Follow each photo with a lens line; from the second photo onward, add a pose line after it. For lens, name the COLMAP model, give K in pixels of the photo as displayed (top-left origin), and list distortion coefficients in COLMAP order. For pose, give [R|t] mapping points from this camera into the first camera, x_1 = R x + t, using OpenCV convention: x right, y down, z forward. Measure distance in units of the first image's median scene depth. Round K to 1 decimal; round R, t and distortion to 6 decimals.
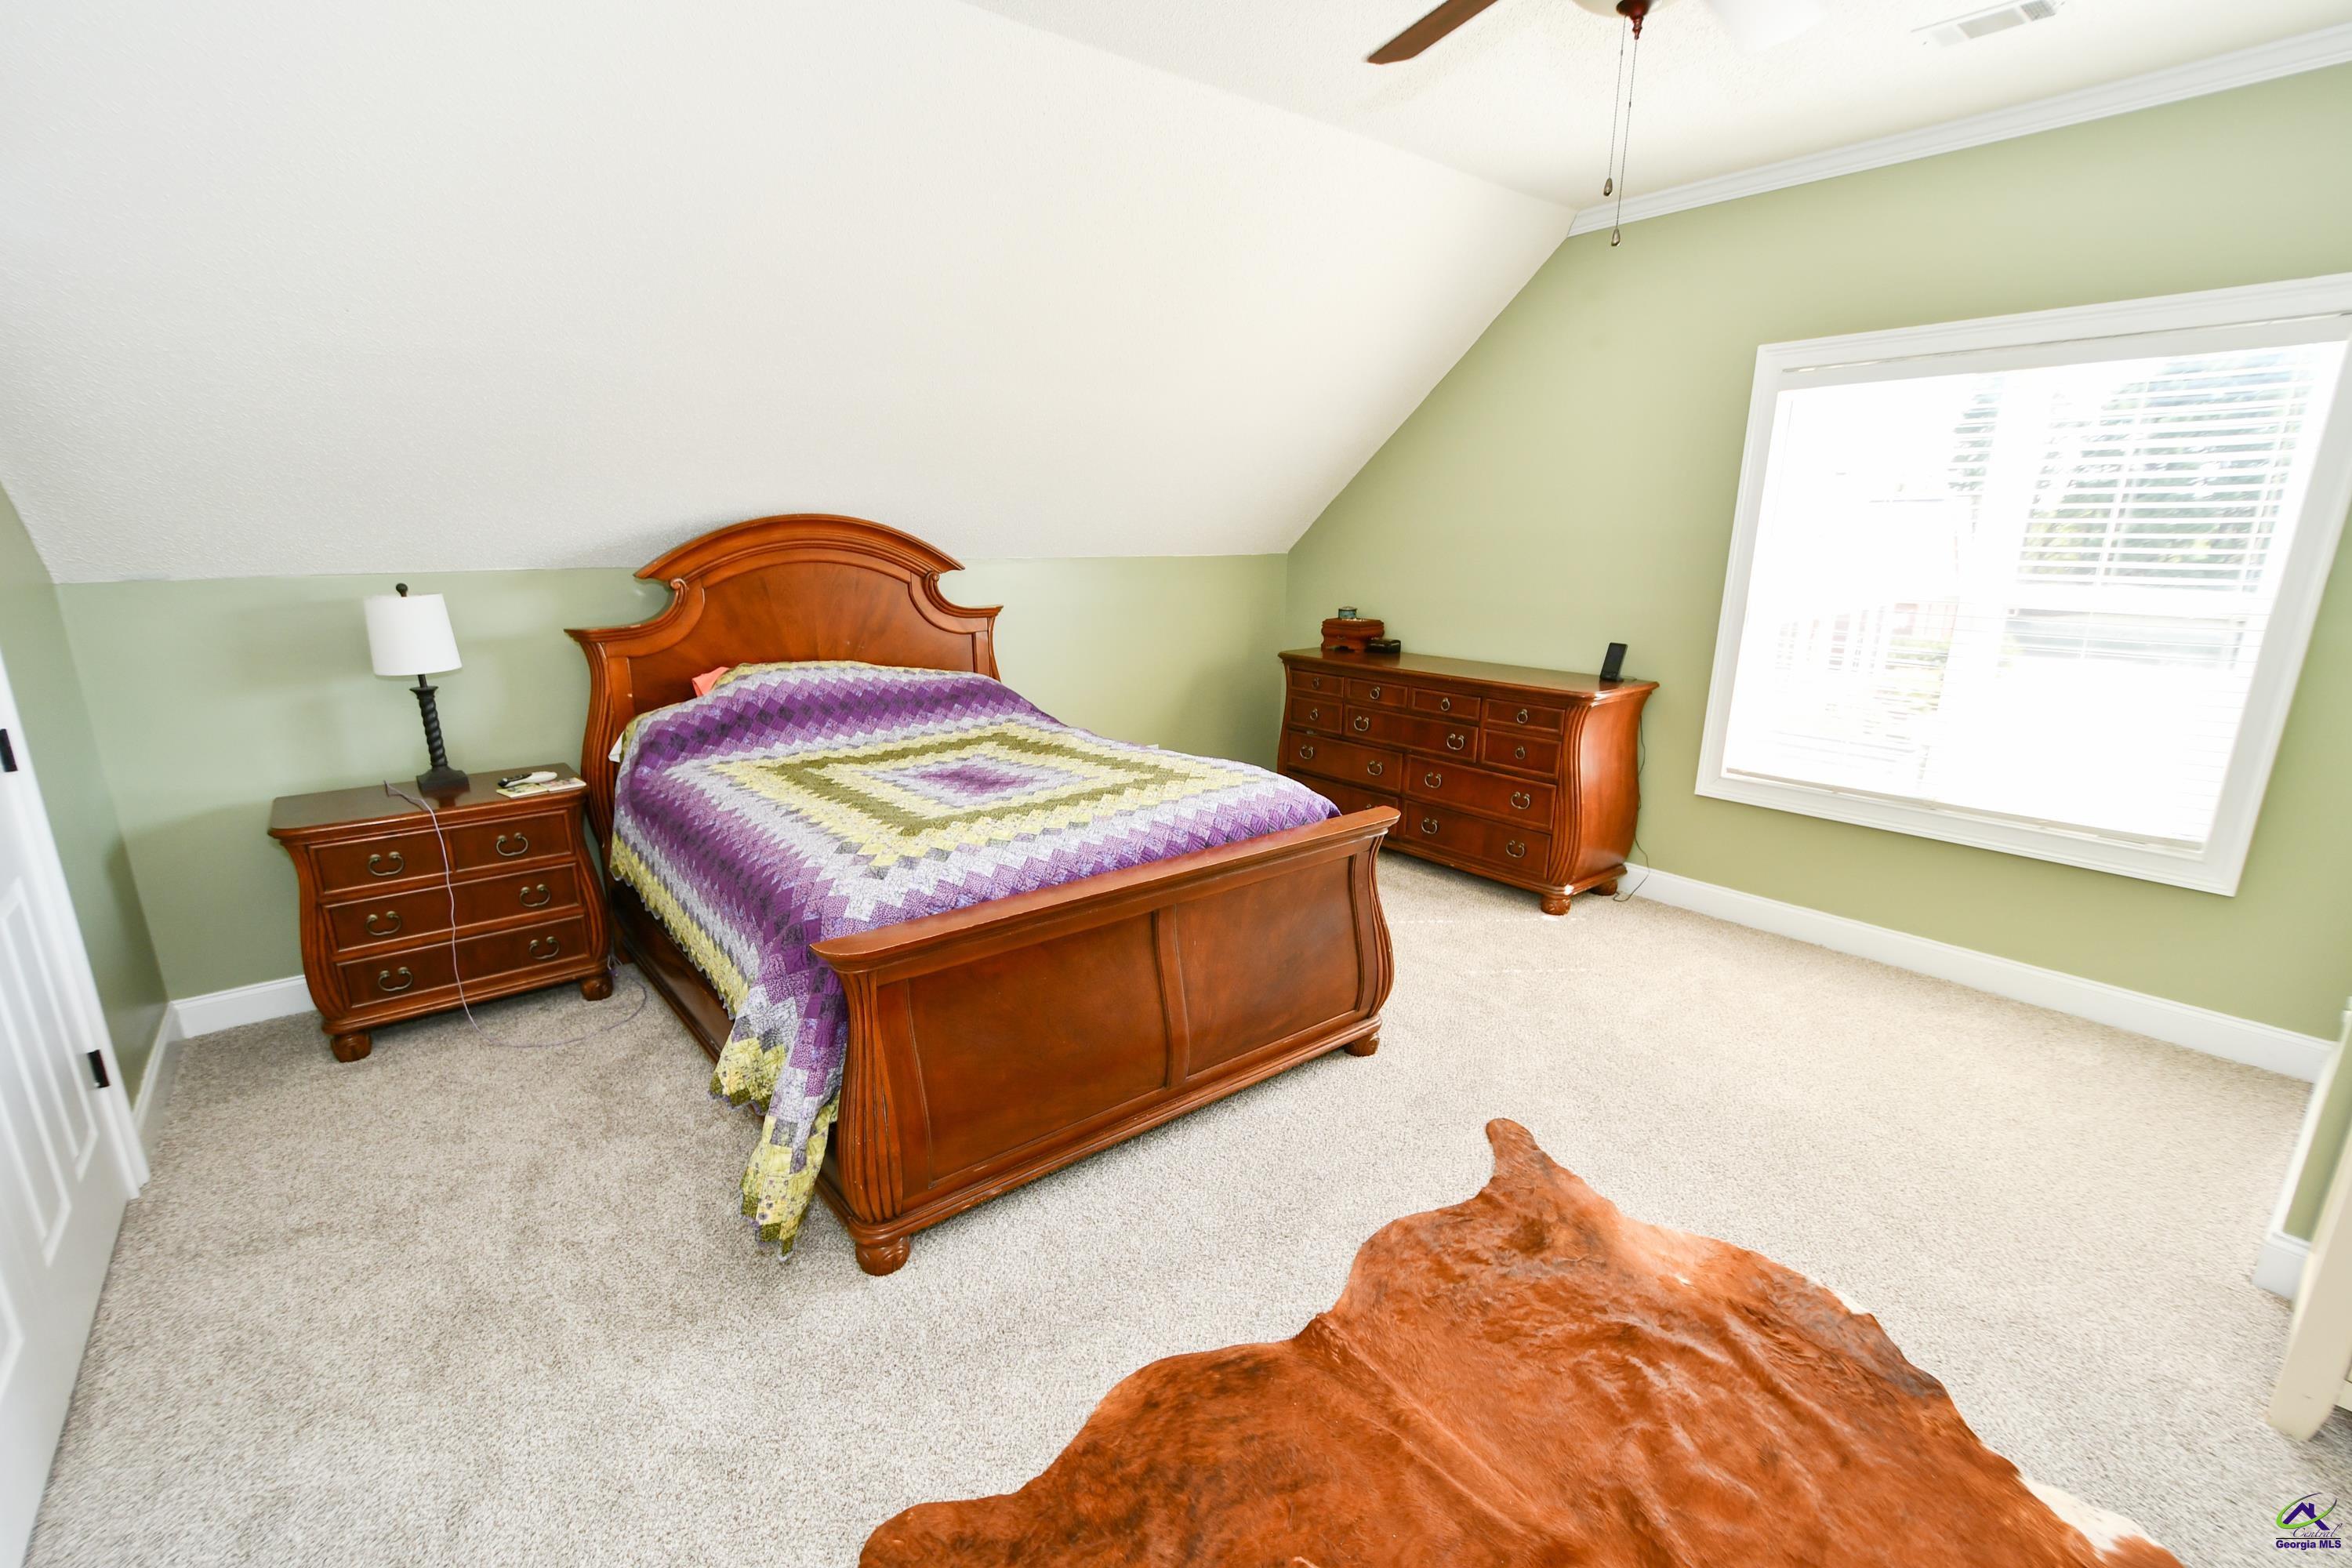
lens RADIAL K [[1030.0, 0, 1171.1], [0, 1030.0, 793.9], [0, 0, 1]] dist [-0.001749, -0.003016]
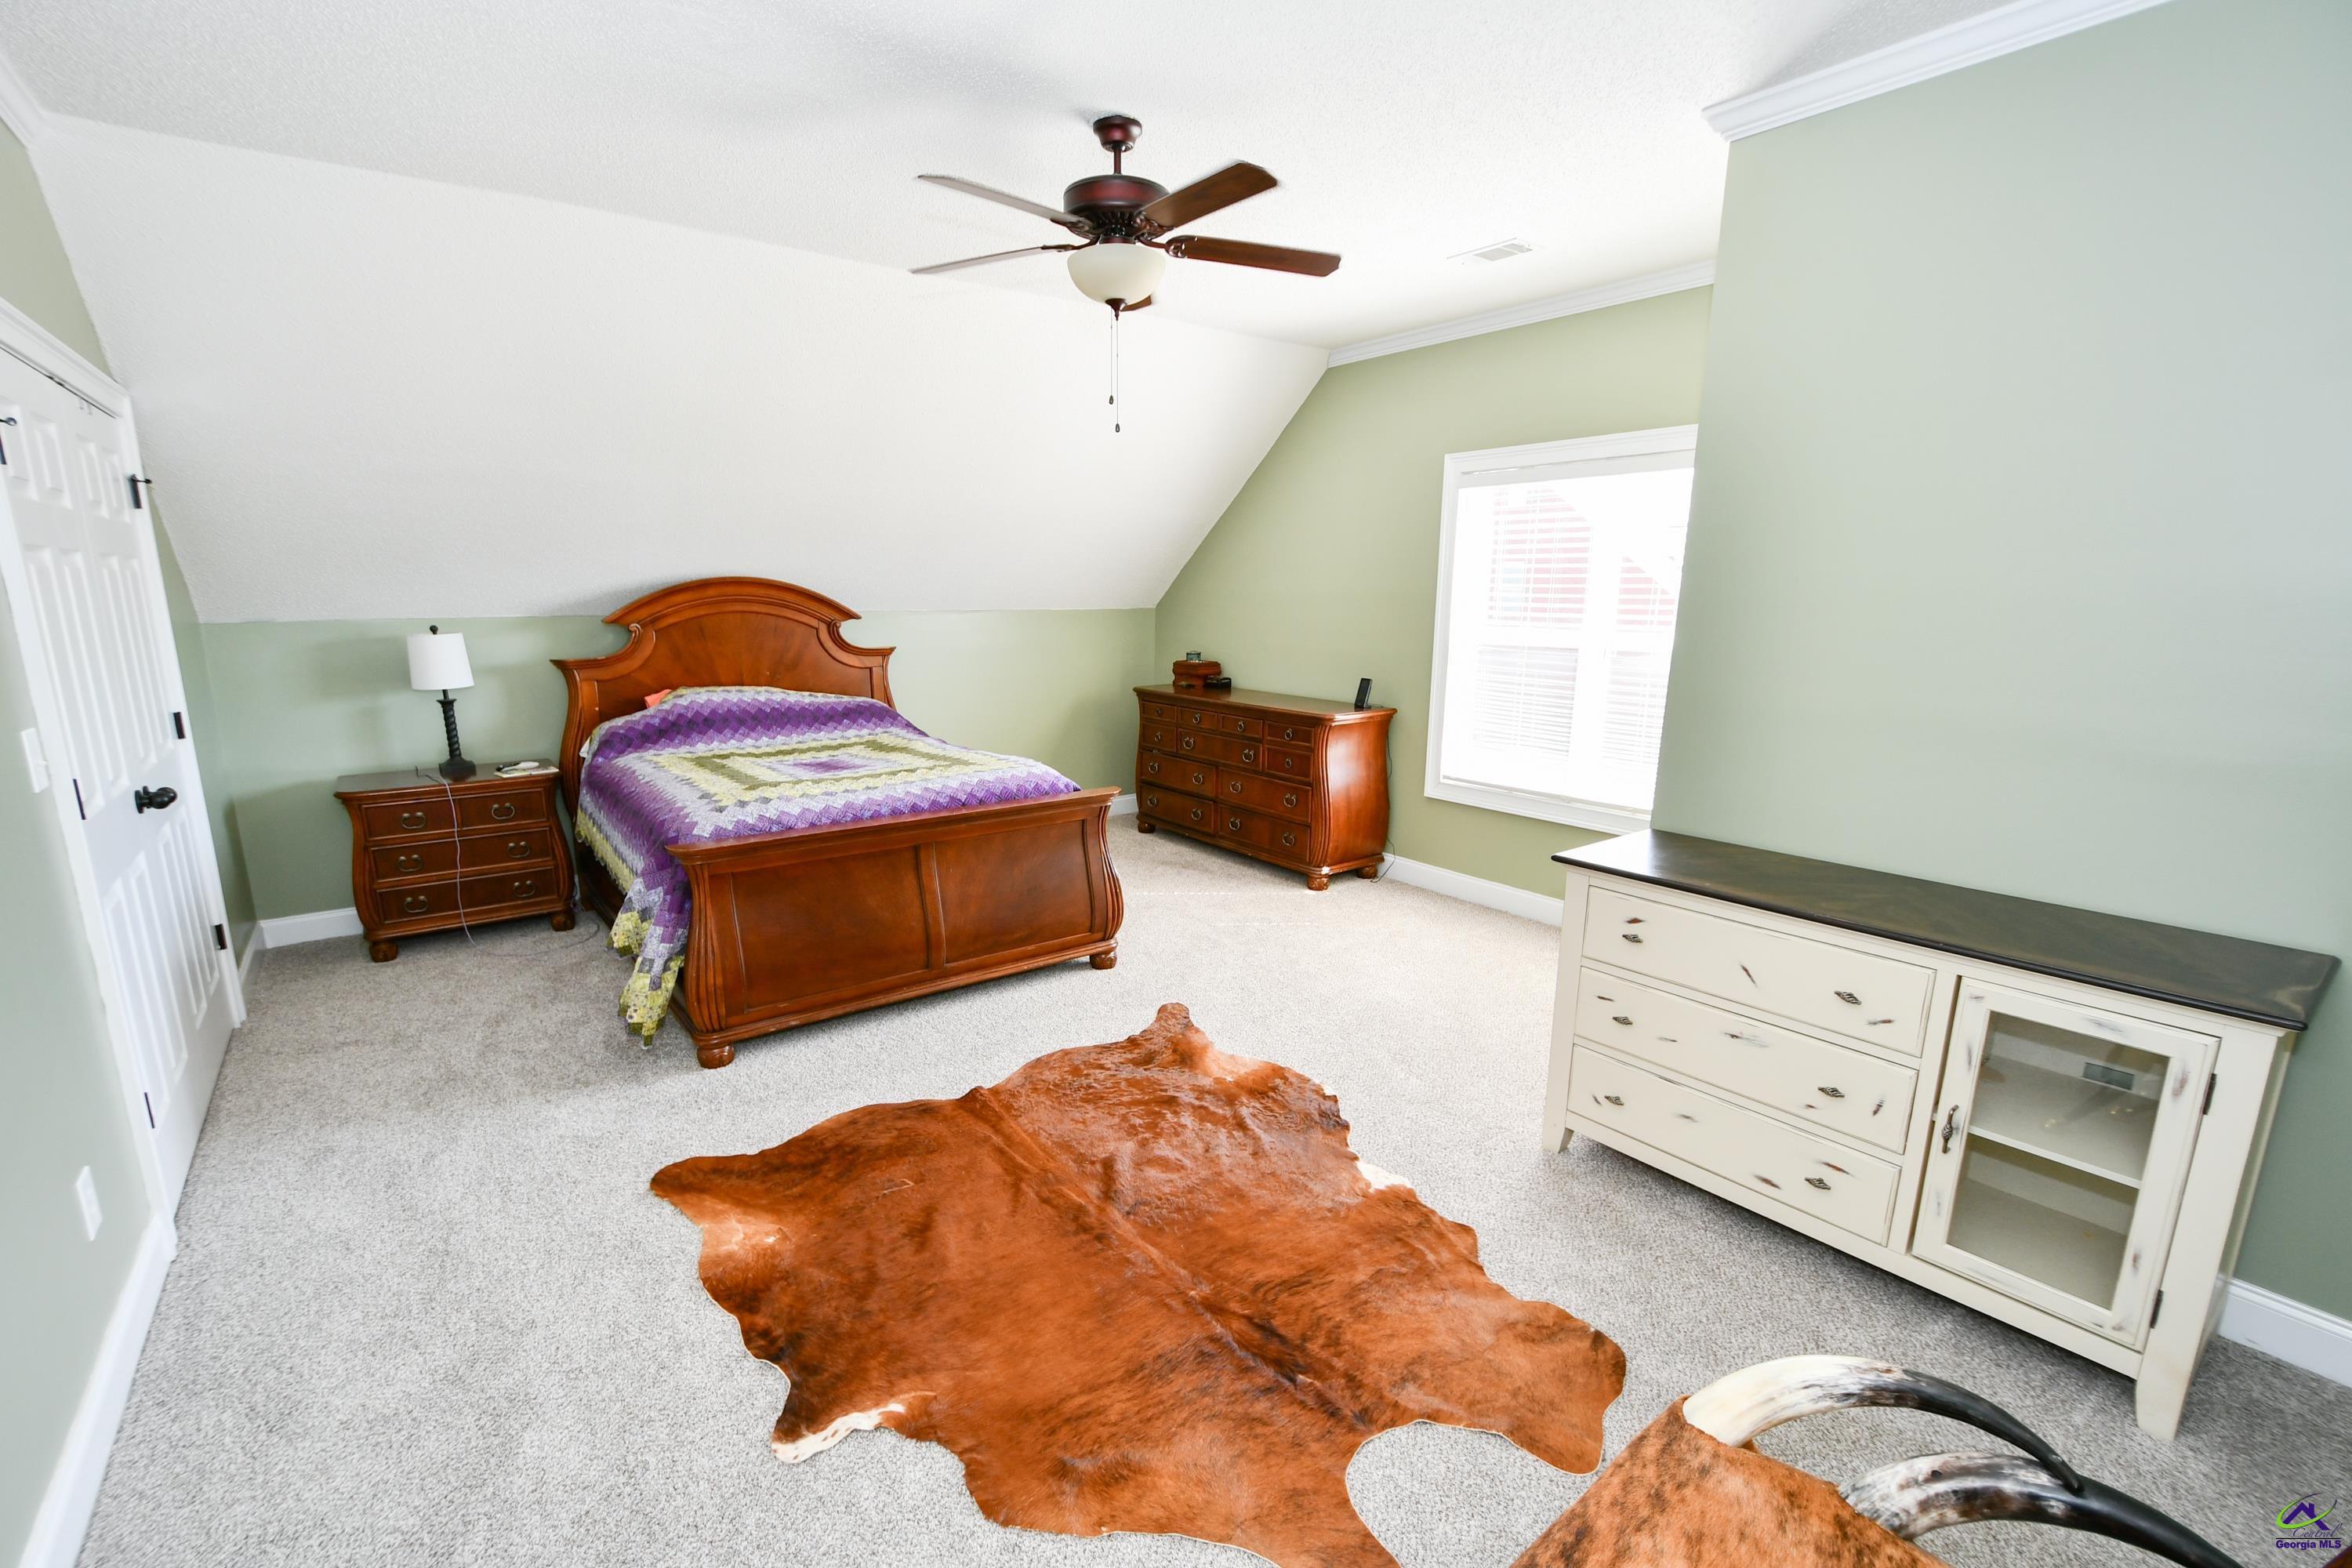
lens RADIAL K [[1030.0, 0, 1173.2], [0, 1030.0, 797.5], [0, 0, 1]] dist [-0.001749, -0.003016]
pose [[0.999596, 0.009427, -0.026826, 0.323240], [-0.010706, 0.998793, -0.047945, 0.092556], [0.026342, 0.048213, 0.998490, -0.392462]]
